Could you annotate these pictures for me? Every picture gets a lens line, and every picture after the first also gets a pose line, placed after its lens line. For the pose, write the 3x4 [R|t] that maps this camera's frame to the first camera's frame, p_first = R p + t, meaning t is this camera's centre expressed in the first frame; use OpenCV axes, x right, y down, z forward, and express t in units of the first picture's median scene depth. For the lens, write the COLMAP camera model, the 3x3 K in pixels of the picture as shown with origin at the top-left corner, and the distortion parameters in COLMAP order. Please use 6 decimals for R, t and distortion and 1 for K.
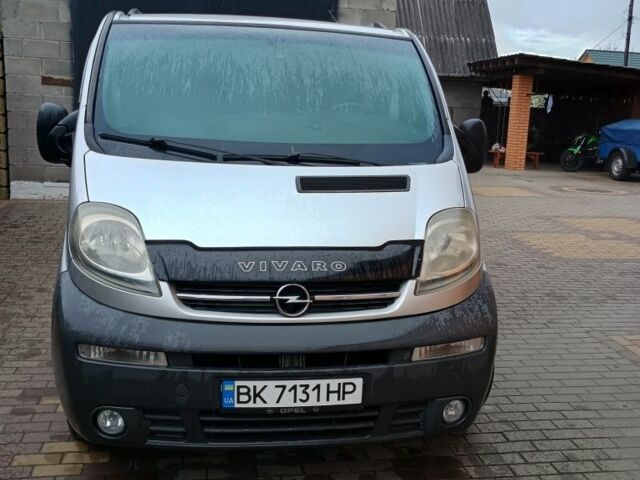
lens RADIAL K [[735.0, 0, 322.6], [0, 735.0, 239.7], [0, 0, 1]] dist [0.019840, -0.014036]
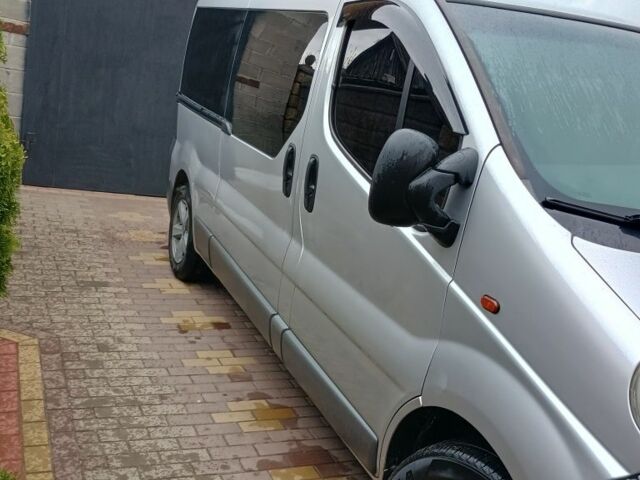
lens RADIAL K [[735.0, 0, 322.6], [0, 735.0, 239.7], [0, 0, 1]] dist [0.019840, -0.014036]
pose [[0.964942, 0.045425, 0.258503, -0.448971], [-0.058025, 0.997460, 0.041320, -0.090653], [-0.255969, -0.054871, 0.965126, 0.343132]]
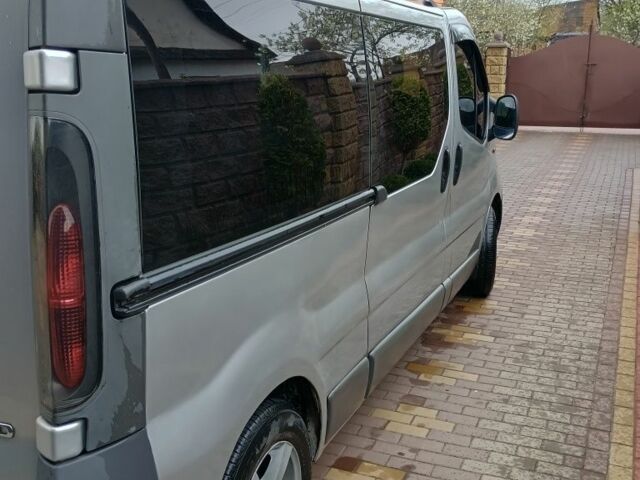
lens RADIAL K [[735.0, 0, 322.6], [0, 735.0, 239.7], [0, 0, 1]] dist [0.019840, -0.014036]
pose [[-0.848151, -0.183623, 0.496914, -0.611373], [0.057704, 0.900402, 0.431215, -0.426836], [-0.526603, 0.394409, -0.753081, 1.779316]]
